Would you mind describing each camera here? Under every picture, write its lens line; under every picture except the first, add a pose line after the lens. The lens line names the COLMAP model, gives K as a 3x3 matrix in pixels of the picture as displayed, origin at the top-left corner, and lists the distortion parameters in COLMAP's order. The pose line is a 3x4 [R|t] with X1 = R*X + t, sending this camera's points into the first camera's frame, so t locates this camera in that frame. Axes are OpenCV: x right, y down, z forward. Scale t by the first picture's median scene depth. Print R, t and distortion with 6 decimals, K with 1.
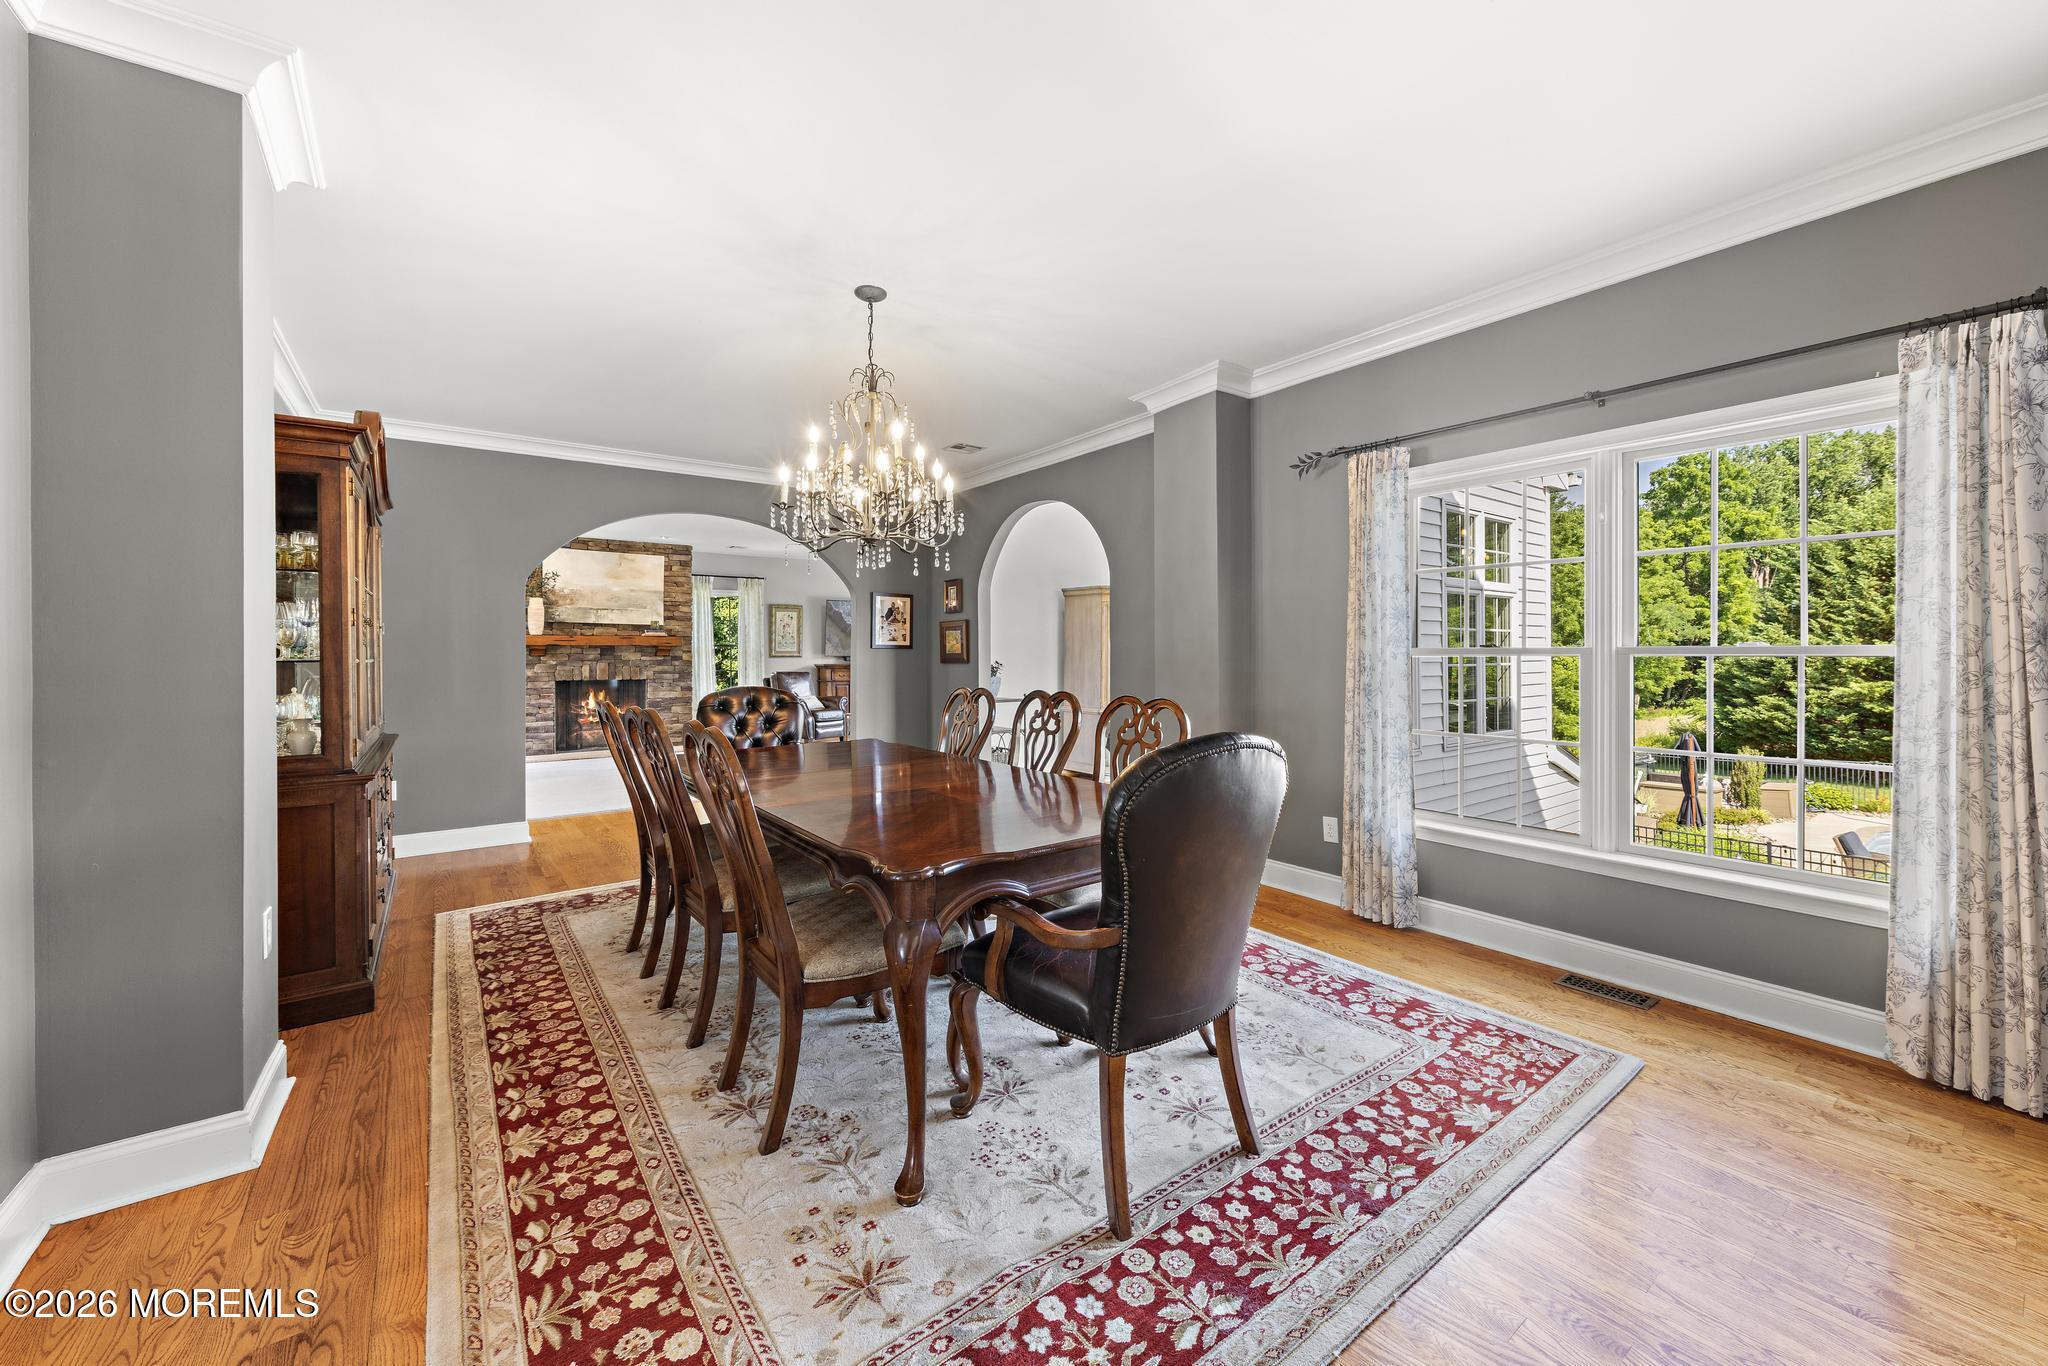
lens RADIAL K [[793.9, 0, 1043.2], [0, 793.9, 653.2], [0, 0, 1]] dist [0.001824, 0.000028]
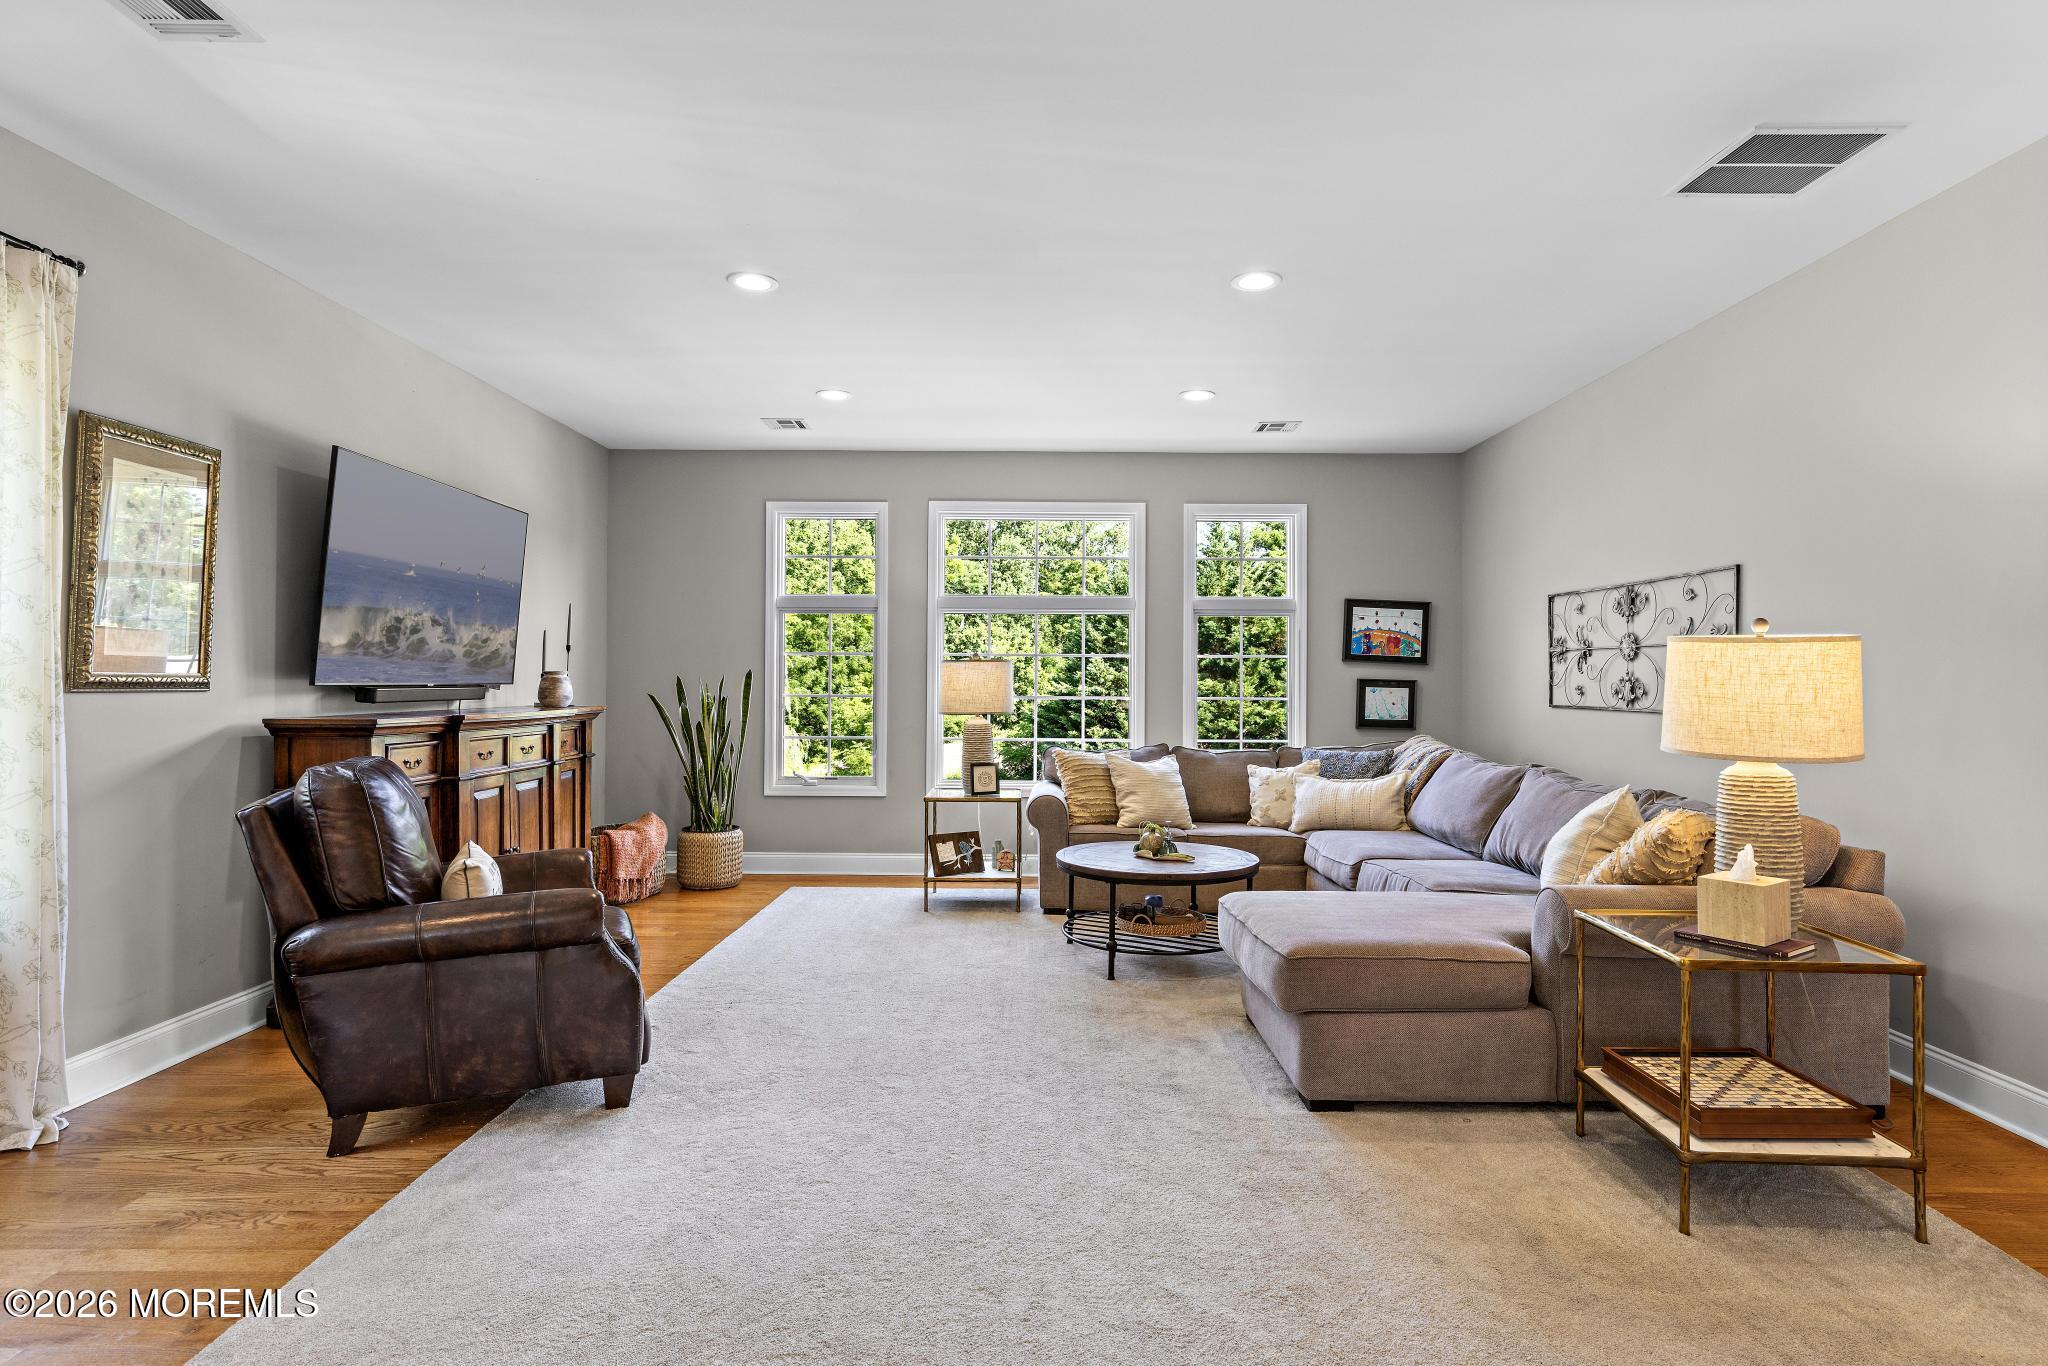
lens RADIAL K [[1028.0, 0, 1052.2], [0, 1028.0, 641.8], [0, 0, 1]] dist [0.003125, 0.000087]
pose [[0.606317, 0.032718, 0.794550, -0.450537], [-0.000841, 0.999179, -0.040503, 0.003633], [-0.795223, 0.023889, 0.605847, 0.757416]]
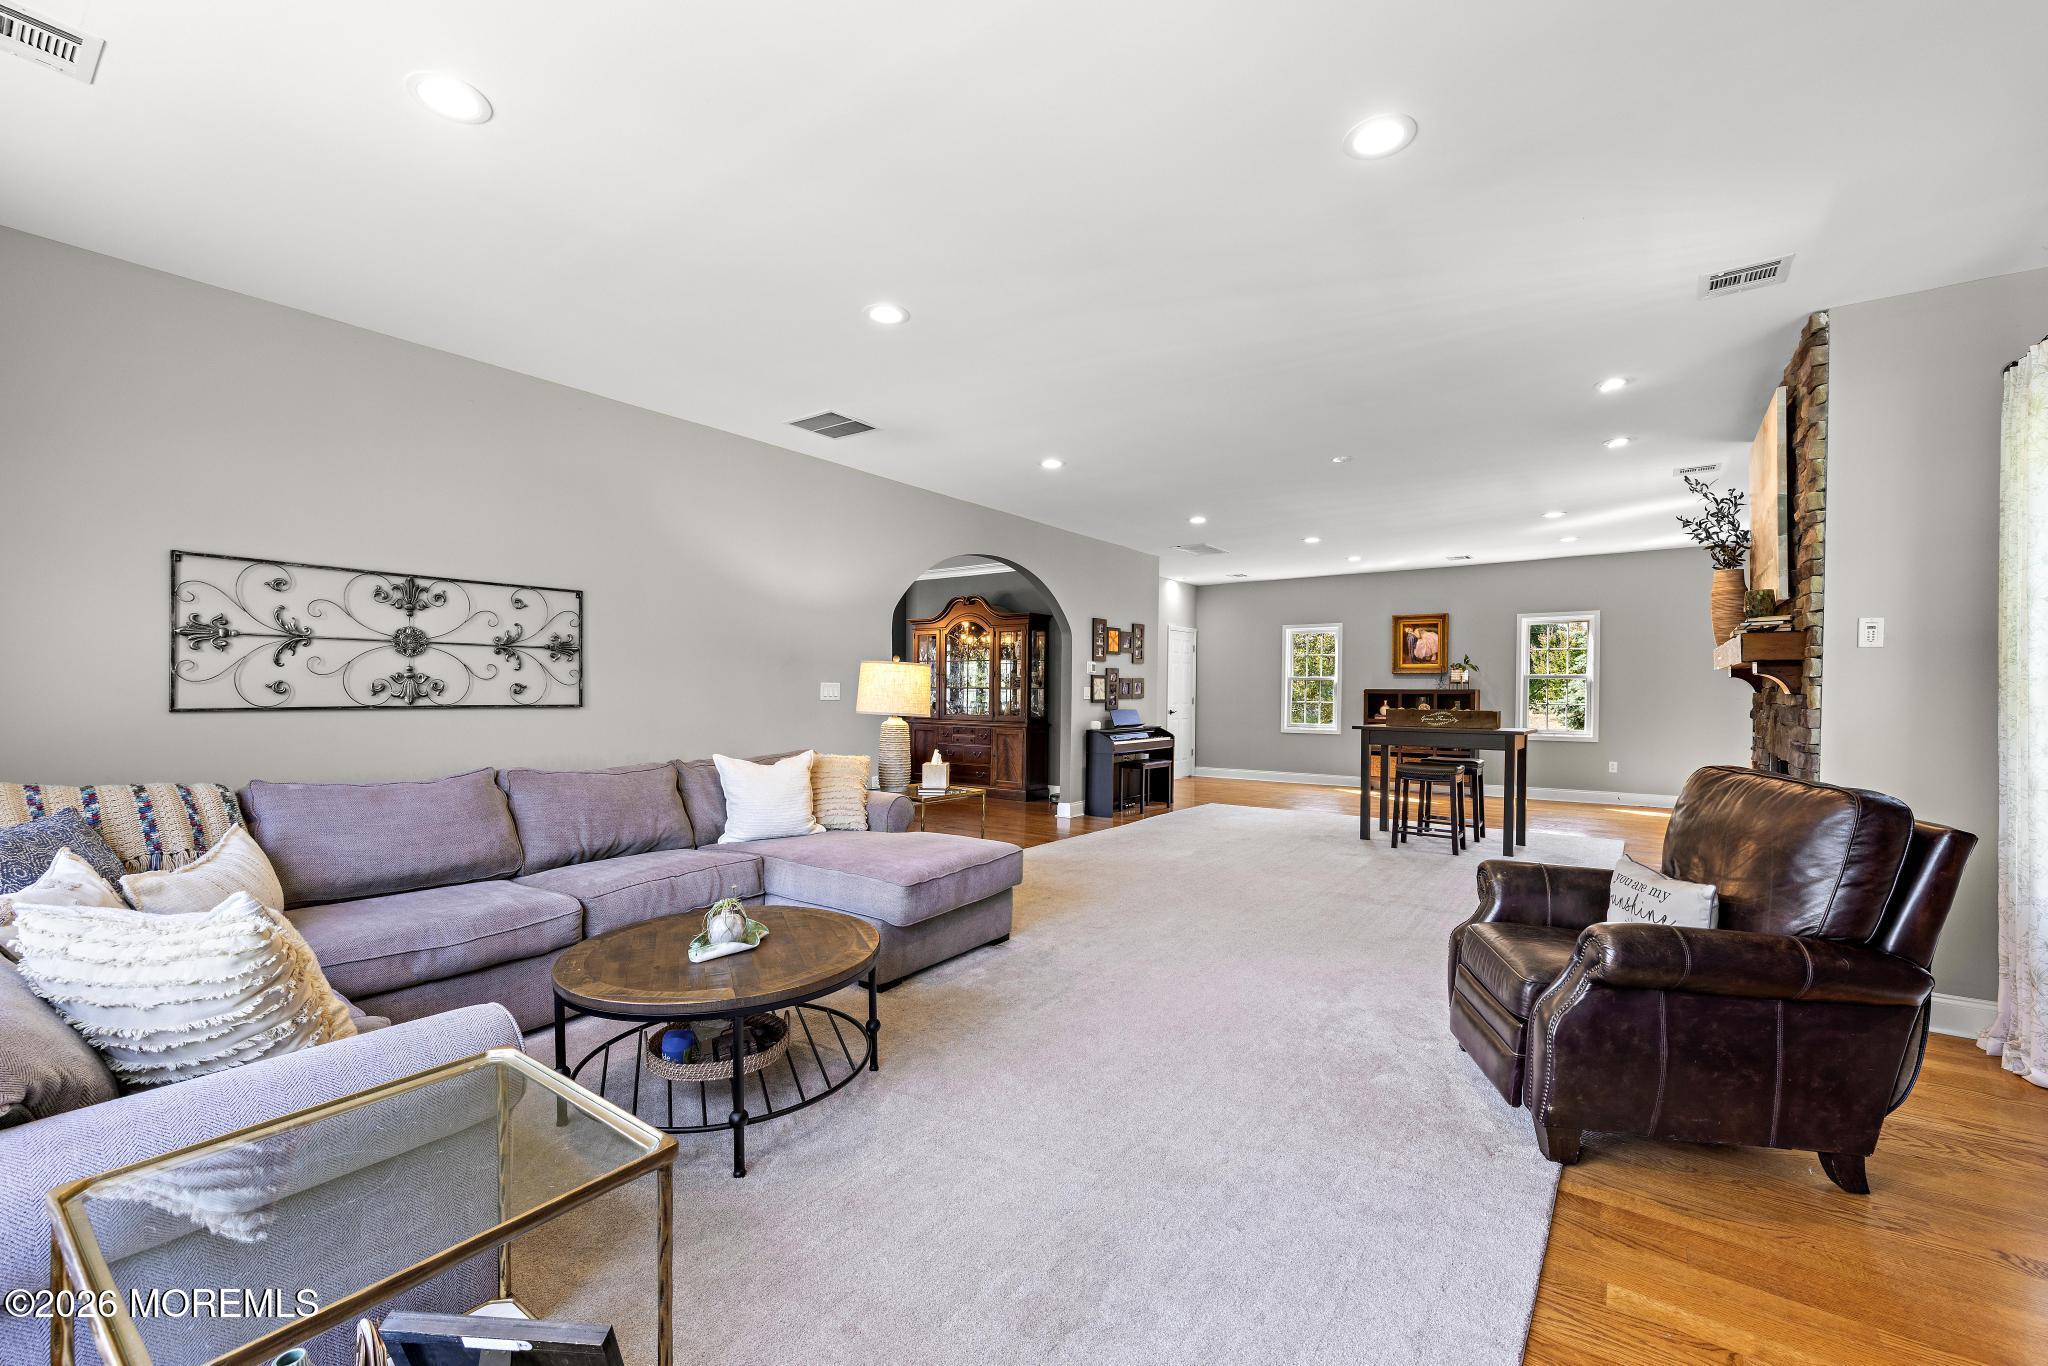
lens RADIAL K [[896.5, 0, 1019.9], [0, 896.5, 698.8], [0, 0, 1]] dist [0.015216, -0.002507]
pose [[-0.957084, -0.004299, -0.289779, -0.072361], [-0.010381, 0.999757, 0.019455, 0.001359], [0.289625, 0.021629, -0.956896, 1.268415]]
